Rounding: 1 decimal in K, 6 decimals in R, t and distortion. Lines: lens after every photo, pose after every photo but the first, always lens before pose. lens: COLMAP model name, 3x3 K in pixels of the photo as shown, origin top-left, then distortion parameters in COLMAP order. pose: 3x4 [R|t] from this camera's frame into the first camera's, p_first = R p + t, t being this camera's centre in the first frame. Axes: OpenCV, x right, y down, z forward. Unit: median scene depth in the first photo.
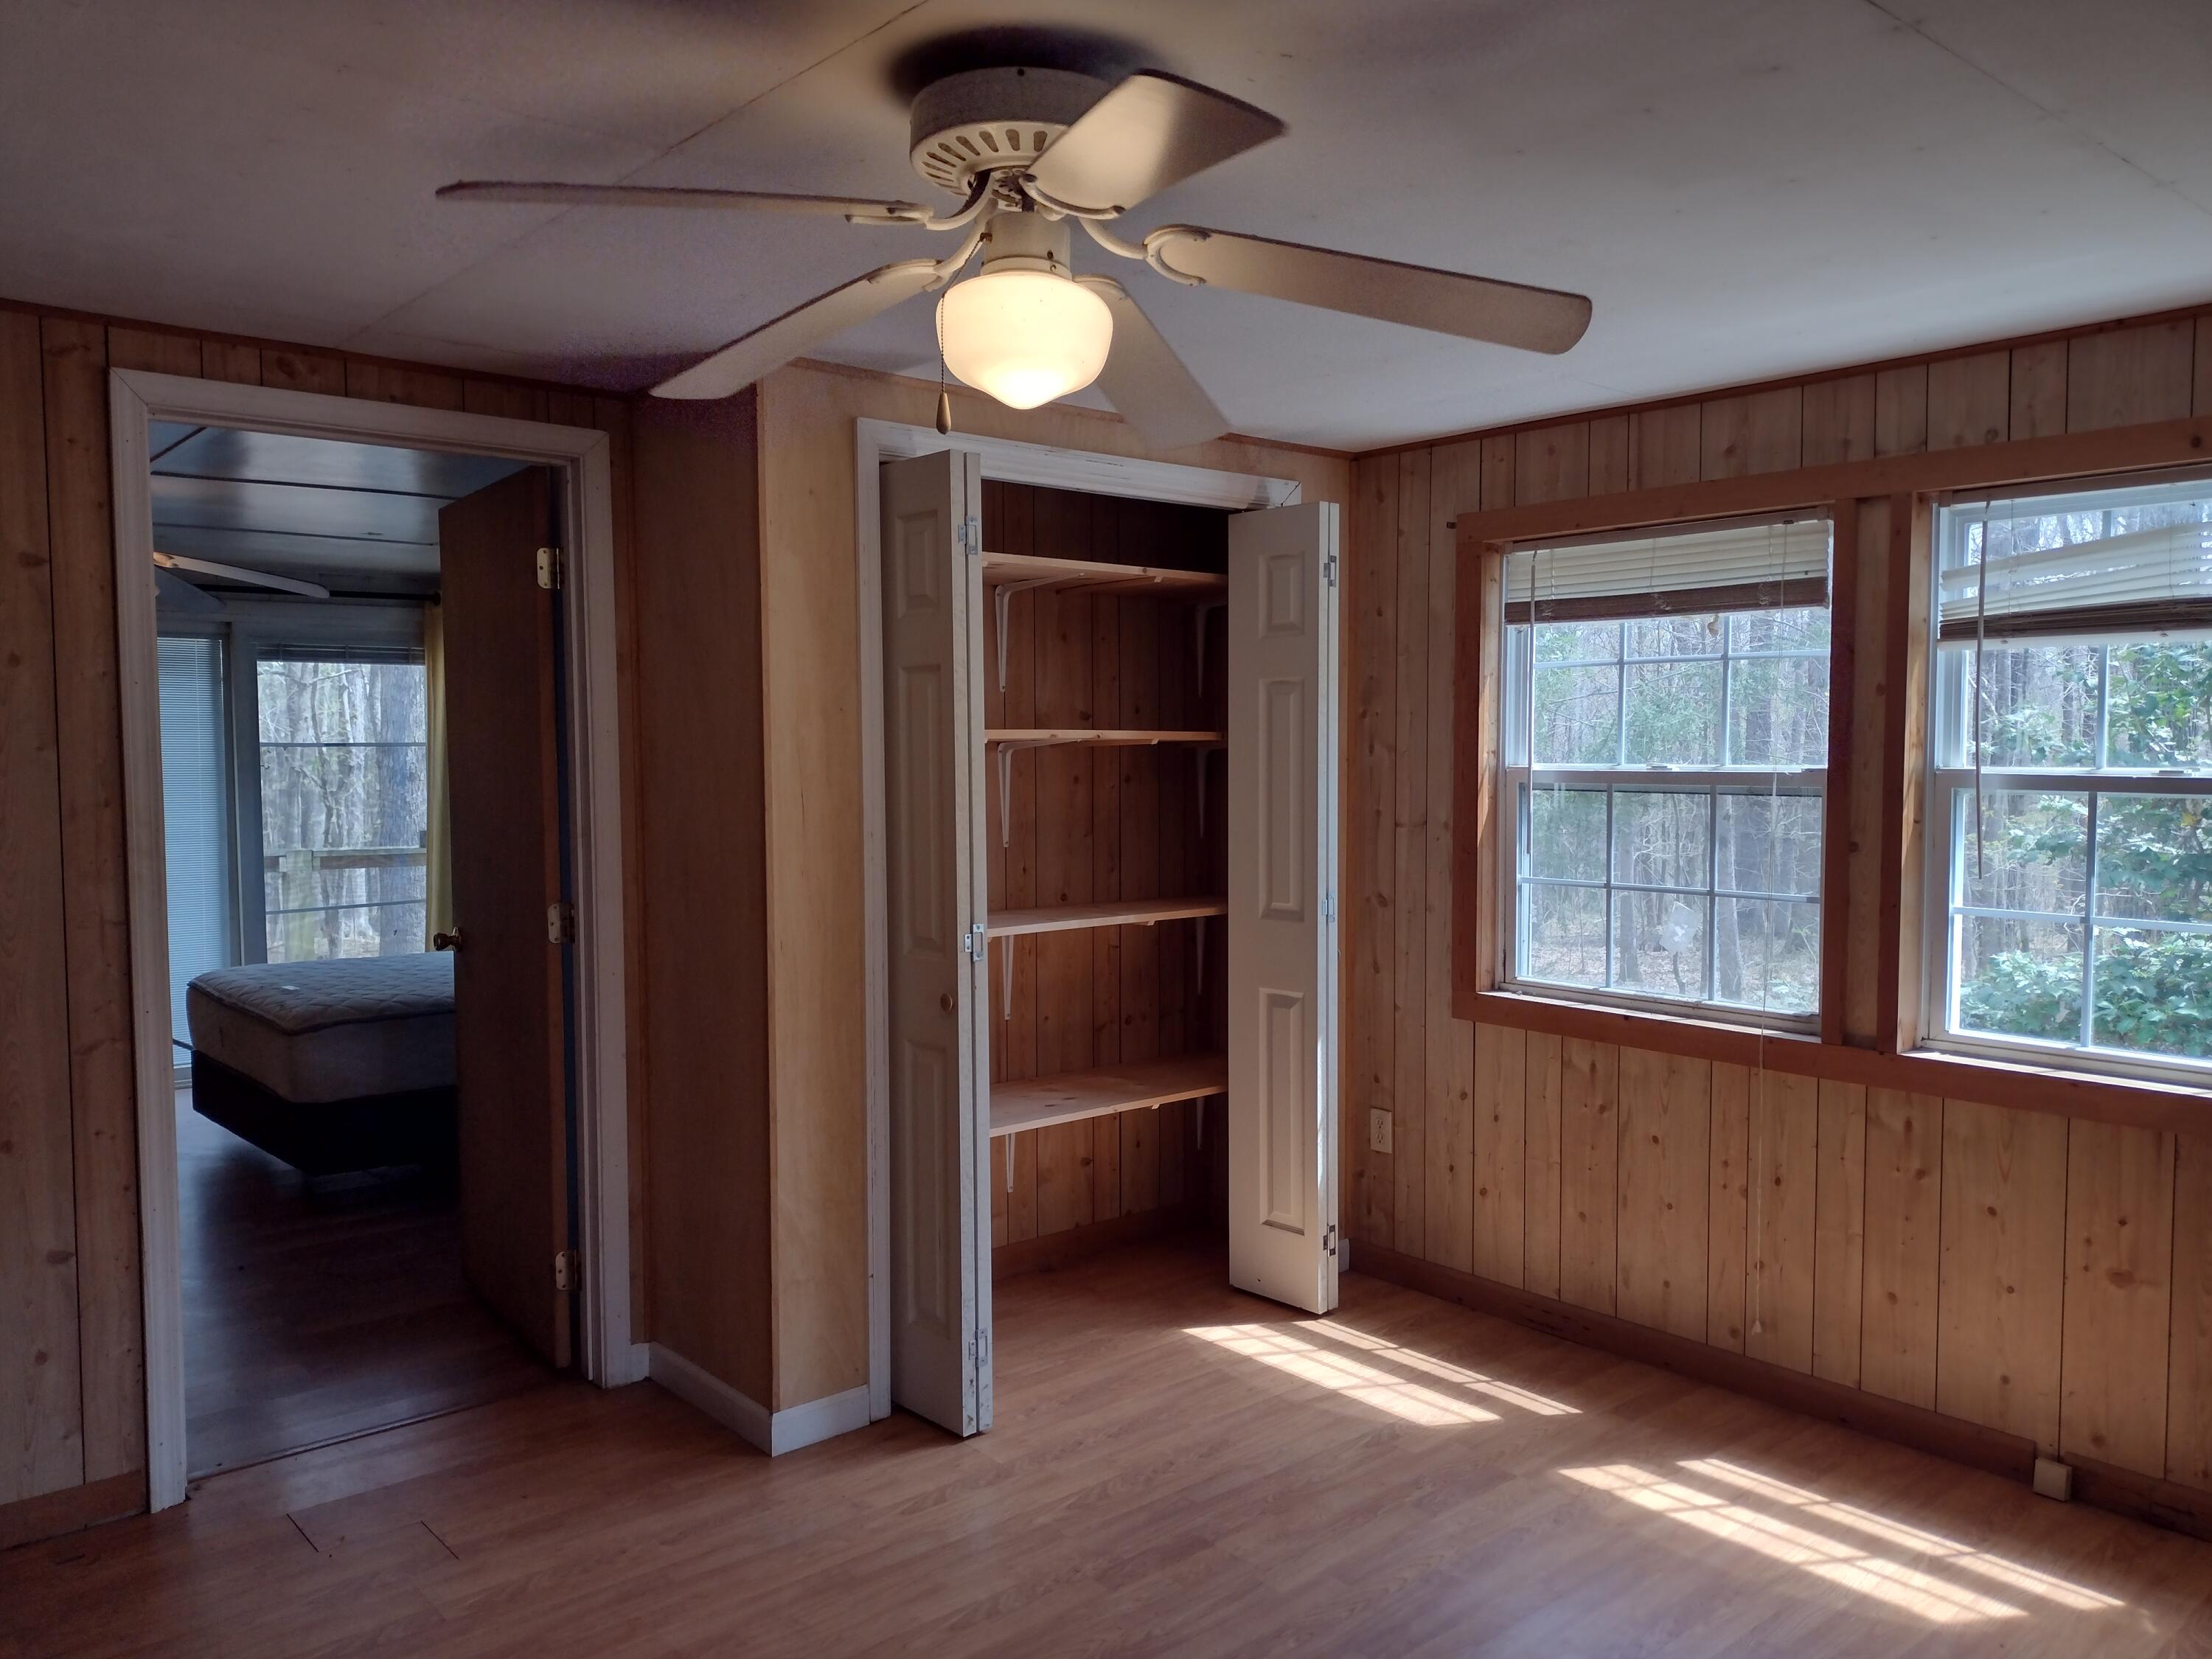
lens RADIAL K [[1659.9, 0, 1108.9], [0, 1659.9, 842.3], [0, 0, 1]] dist [0.006017, -0.006484]
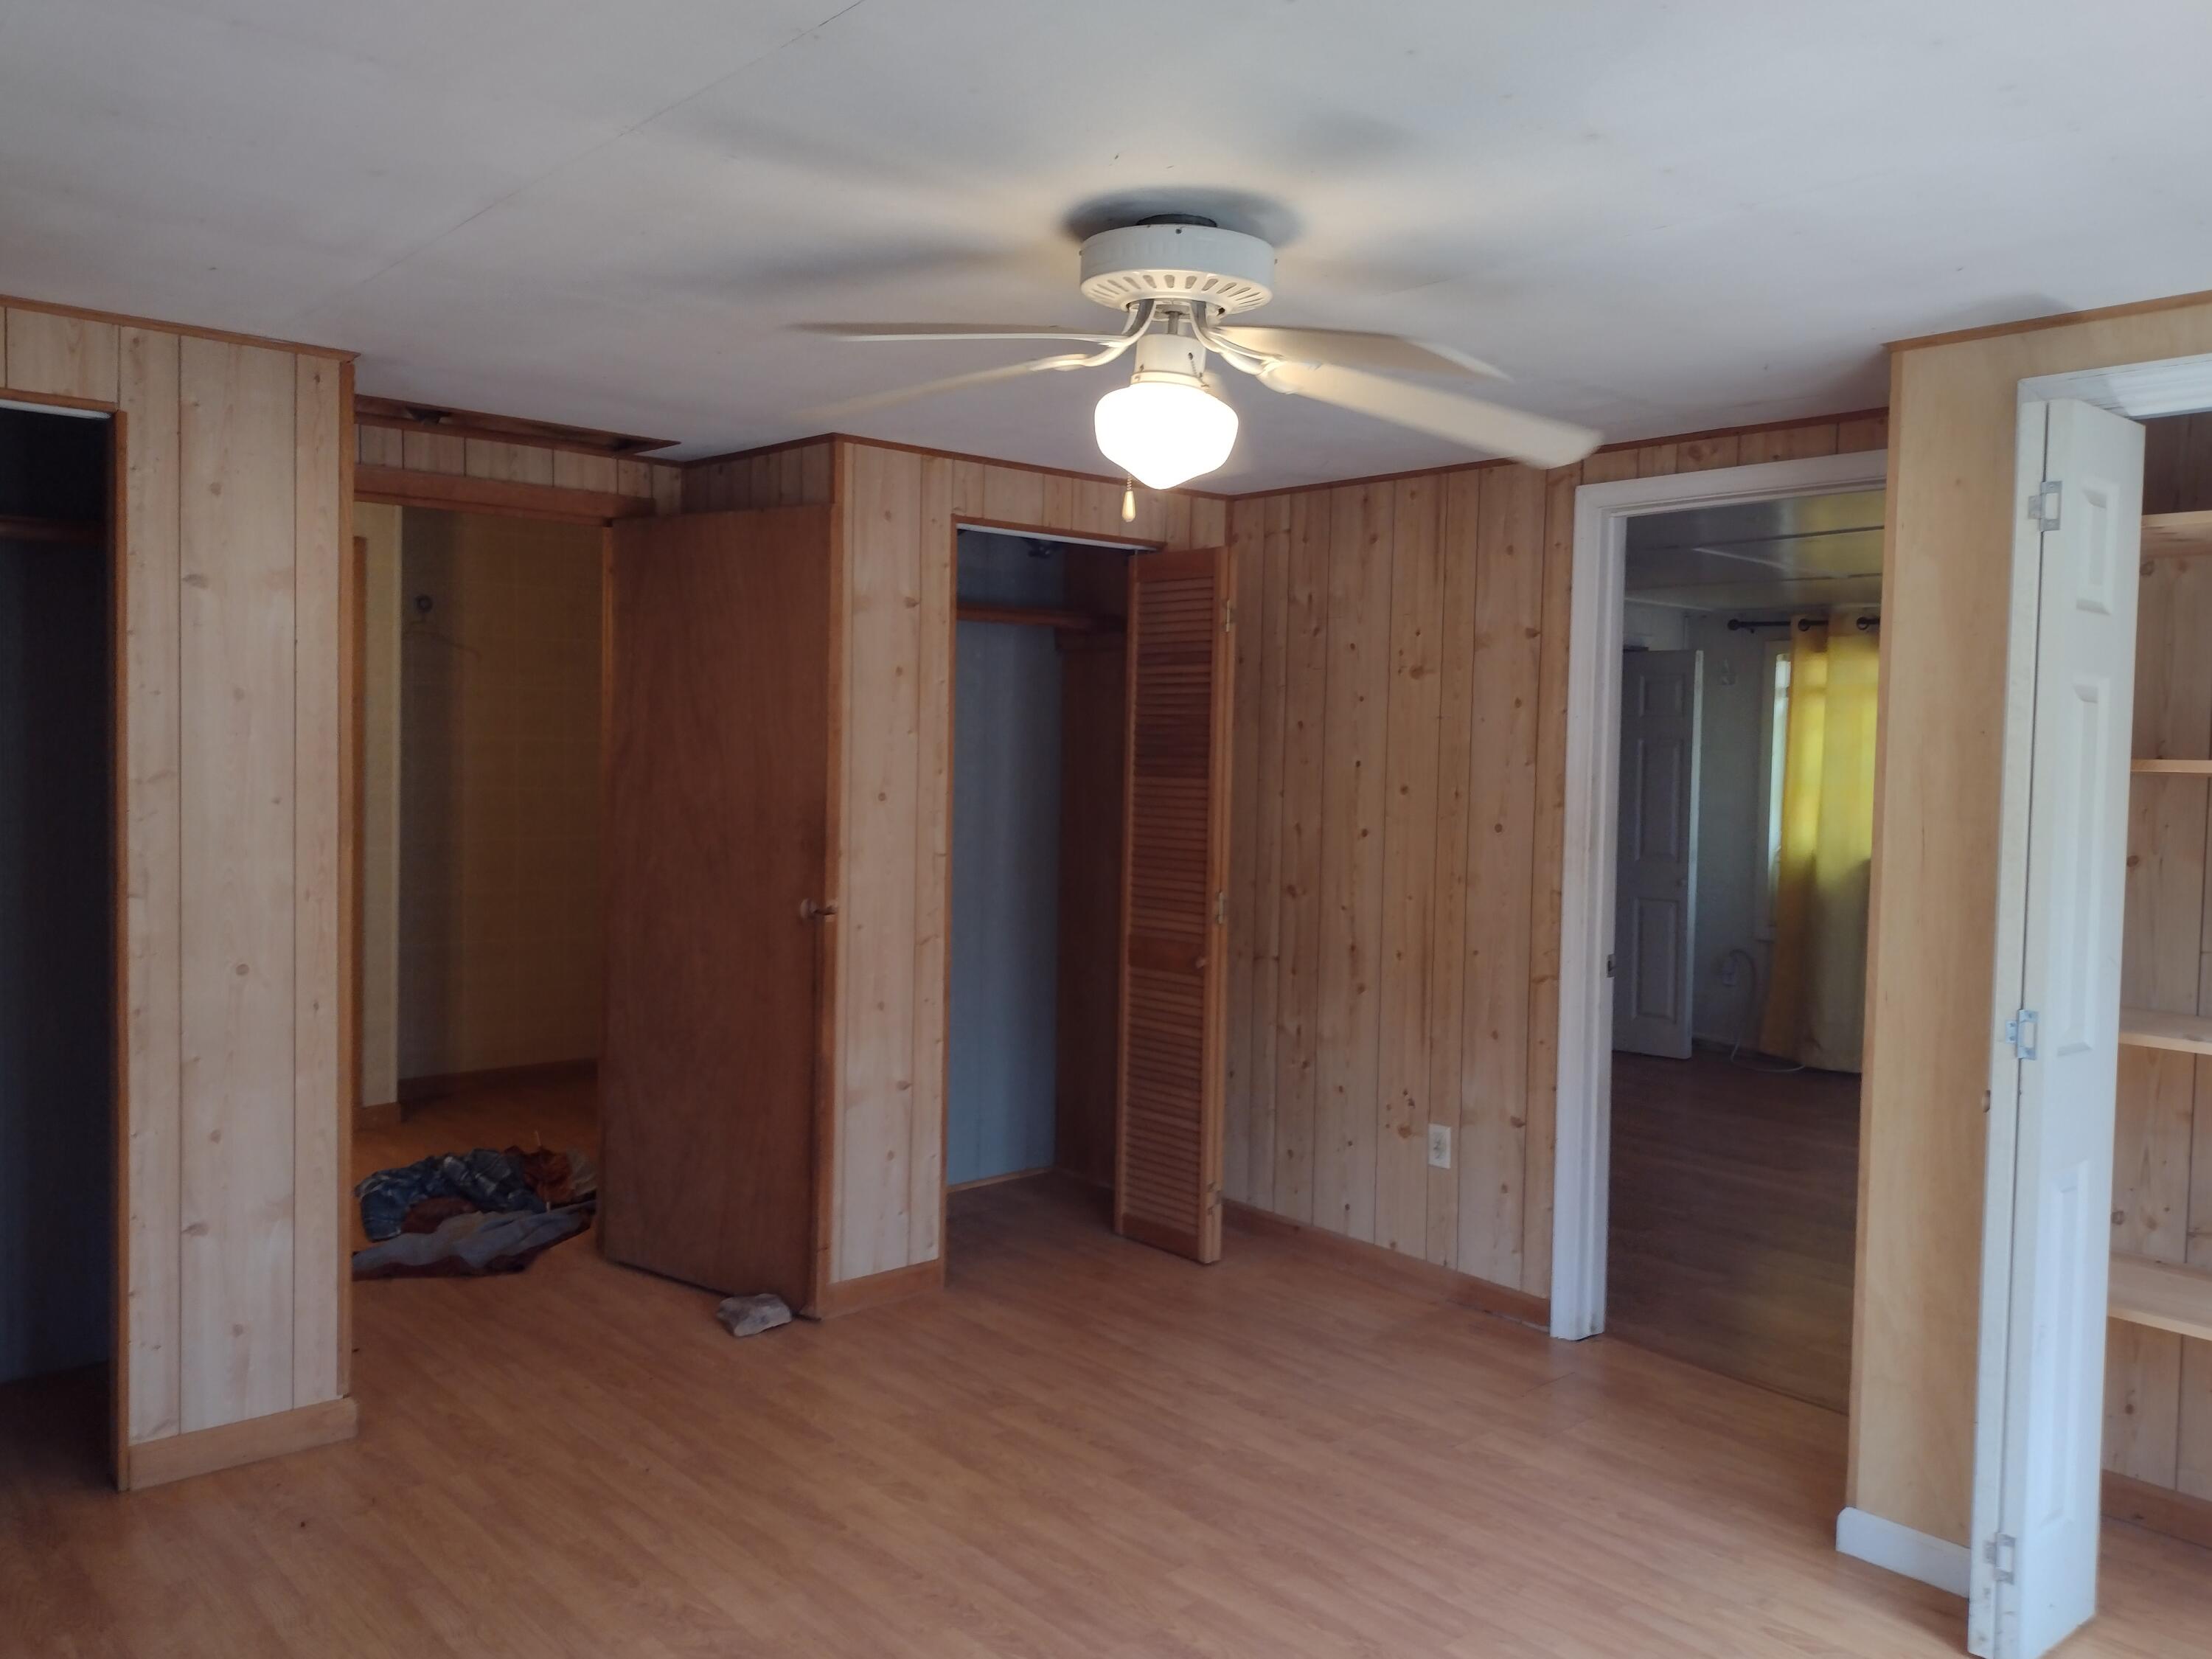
lens RADIAL K [[1659.9, 0, 1108.3], [0, 1659.9, 819.9], [0, 0, 1]] dist [0.006017, -0.006484]
pose [[-0.002664, 0.049019, -0.998794, 0.775217], [-0.067400, 0.996518, 0.049087, -0.054198], [0.997722, 0.067450, 0.000649, 0.631983]]
